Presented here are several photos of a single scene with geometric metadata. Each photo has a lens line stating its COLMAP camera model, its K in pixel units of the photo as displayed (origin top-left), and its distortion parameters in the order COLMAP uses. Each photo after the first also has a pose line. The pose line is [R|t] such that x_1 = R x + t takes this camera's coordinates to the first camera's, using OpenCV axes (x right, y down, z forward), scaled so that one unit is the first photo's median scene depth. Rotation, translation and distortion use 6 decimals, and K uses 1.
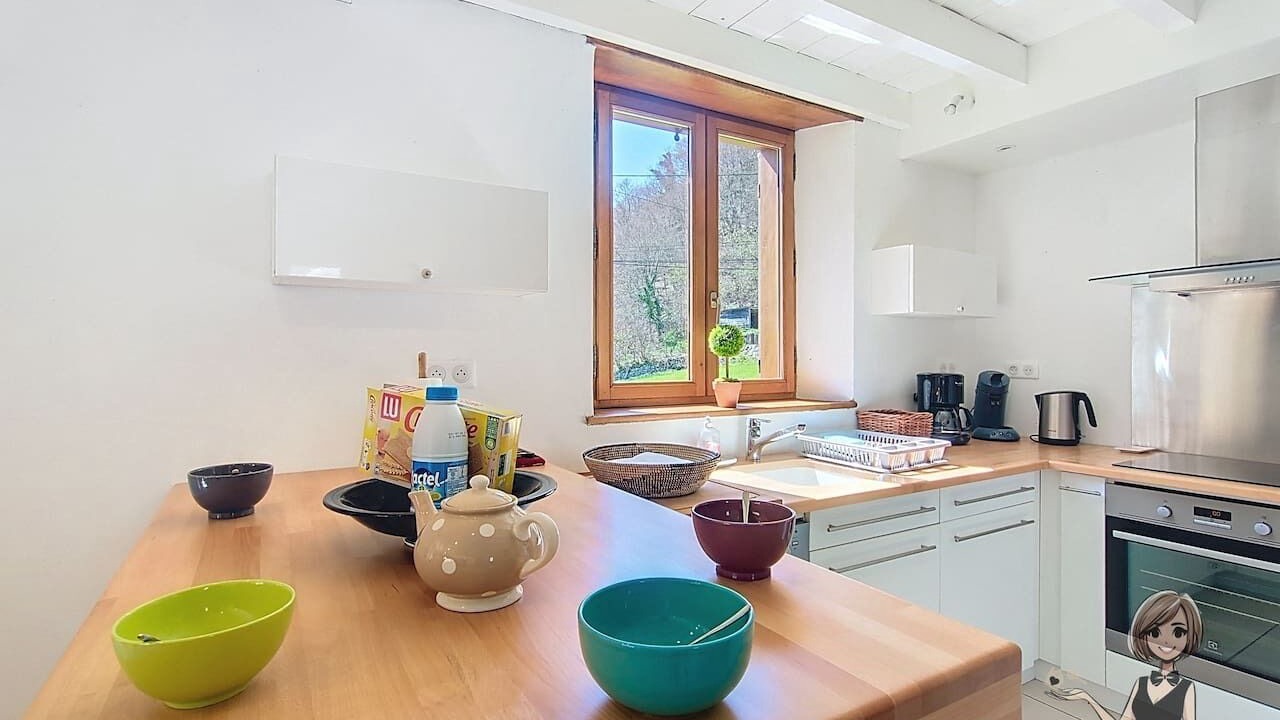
lens RADIAL K [[606.5, 0, 647.2], [0, 606.5, 348.7], [0, 0, 1]] dist [0.002482, -0.005643]
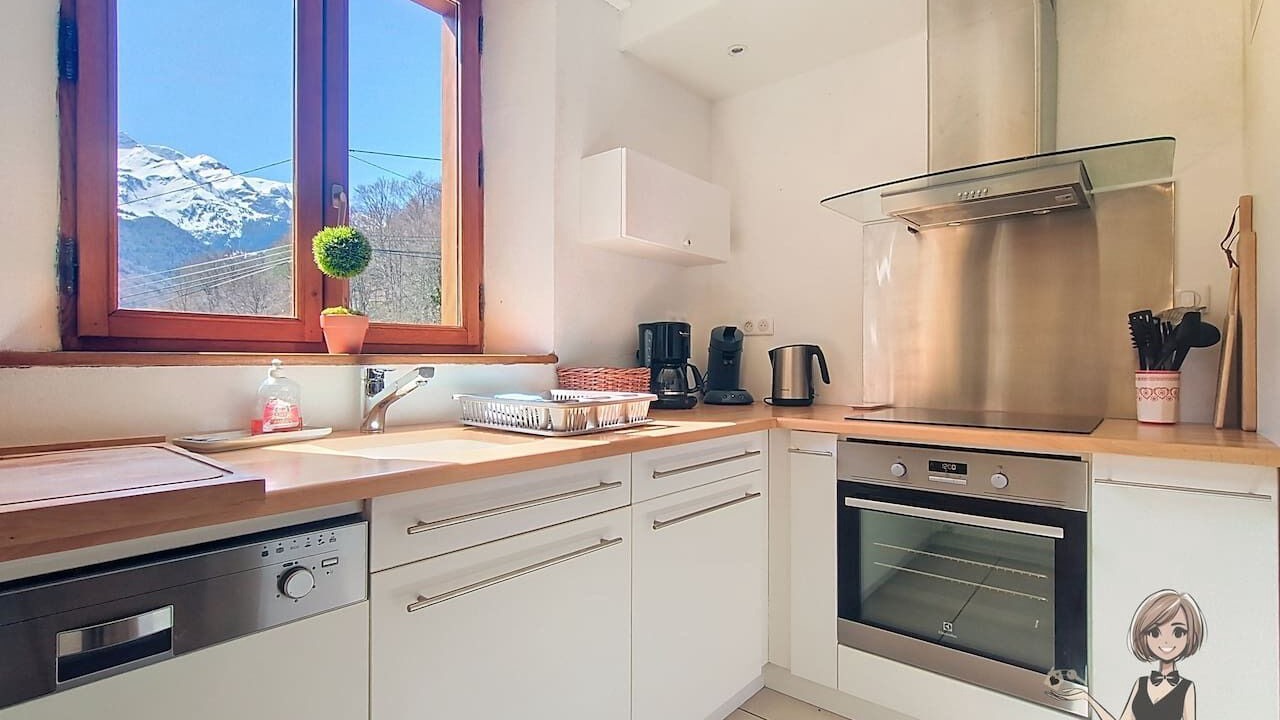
lens RADIAL K [[606.5, 0, 632.7], [0, 606.5, 367.7], [0, 0, 1]] dist [0.002482, -0.005643]
pose [[0.949050, -0.008741, 0.315003, 0.204788], [0.002098, 0.999768, 0.021420, 0.090160], [-0.315117, -0.019667, 0.948849, 0.270128]]
